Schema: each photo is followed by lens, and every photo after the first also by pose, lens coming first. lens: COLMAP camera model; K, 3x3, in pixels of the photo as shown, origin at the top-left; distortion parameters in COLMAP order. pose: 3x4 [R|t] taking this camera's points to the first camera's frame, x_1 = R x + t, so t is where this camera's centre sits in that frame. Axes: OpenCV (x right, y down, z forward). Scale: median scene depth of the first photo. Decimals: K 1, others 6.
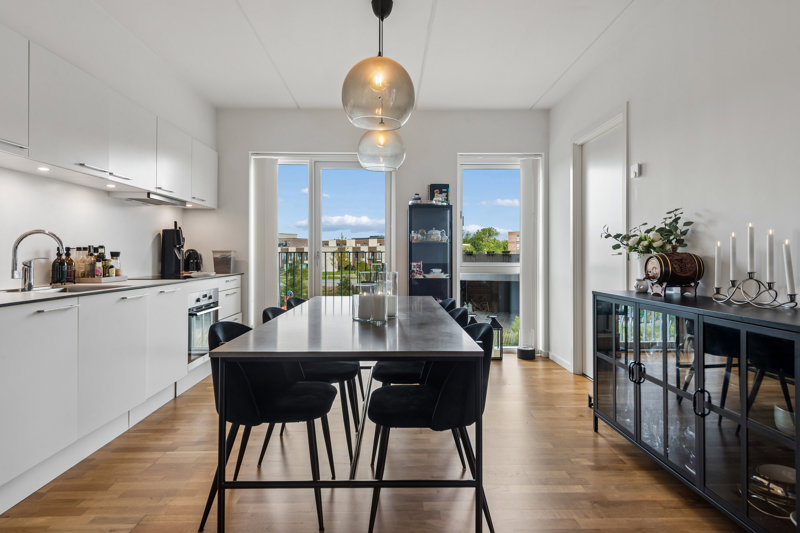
lens RADIAL K [[440.4, 0, 400.8], [0, 440.4, 256.0], [0, 0, 1]] dist [0.001589, -0.001405]
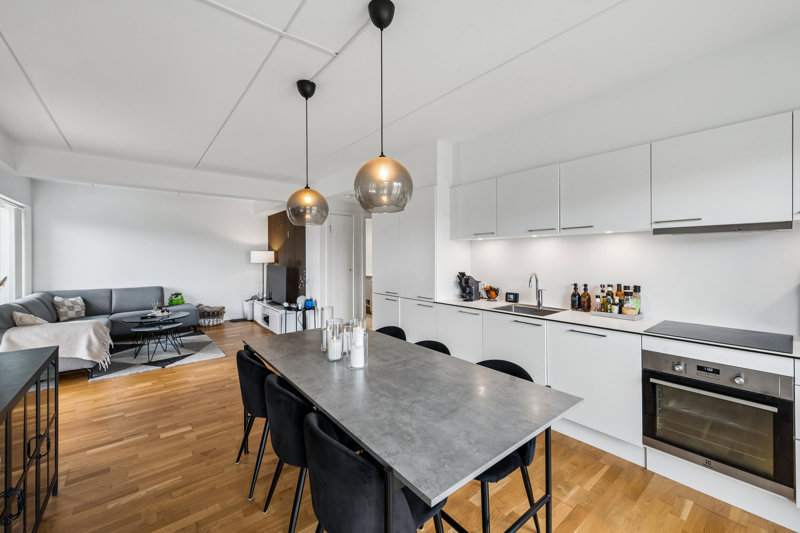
lens RADIAL K [[325.6, 0, 399.7], [0, 325.6, 261.6], [0, 0, 1]] dist [0.010224, -0.000683]
pose [[-0.788537, 0.012511, -0.614860, 0.220284], [0.002427, 0.999849, 0.017231, -0.076183], [0.614982, 0.012095, -0.788448, 1.012515]]
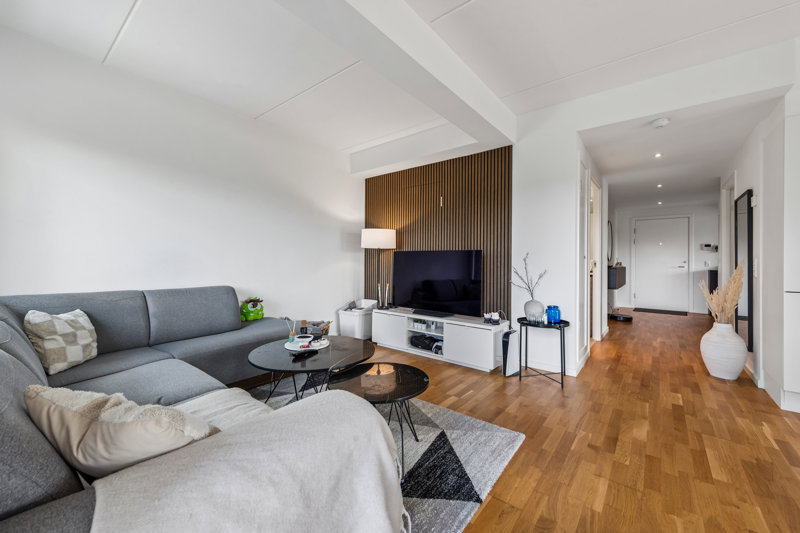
lens RADIAL K [[325.6, 0, 398.9], [0, 325.6, 260.5], [0, 0, 1]] dist [0.010224, -0.000683]
pose [[-0.634077, -0.007187, -0.773237, 0.521102], [-0.007739, 0.999966, -0.002948, 0.000376], [0.773231, 0.004115, -0.634111, -0.069475]]
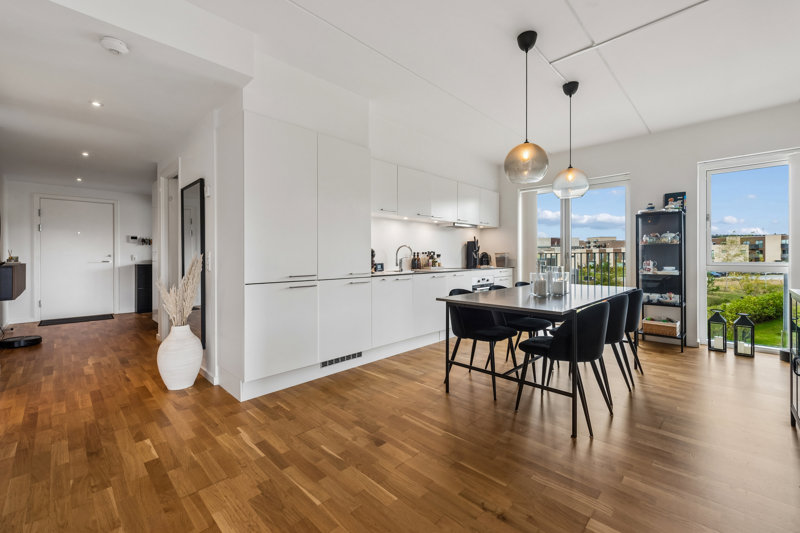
lens RADIAL K [[337.1, 0, 413.8], [0, 337.1, 255.4], [0, 0, 1]] dist [0.002180, -0.001513]
pose [[0.715604, -0.005743, -0.698483, 0.263148], [0.003892, 0.999983, -0.004234, 0.001165], [0.698496, 0.000311, 0.715614, -0.131160]]
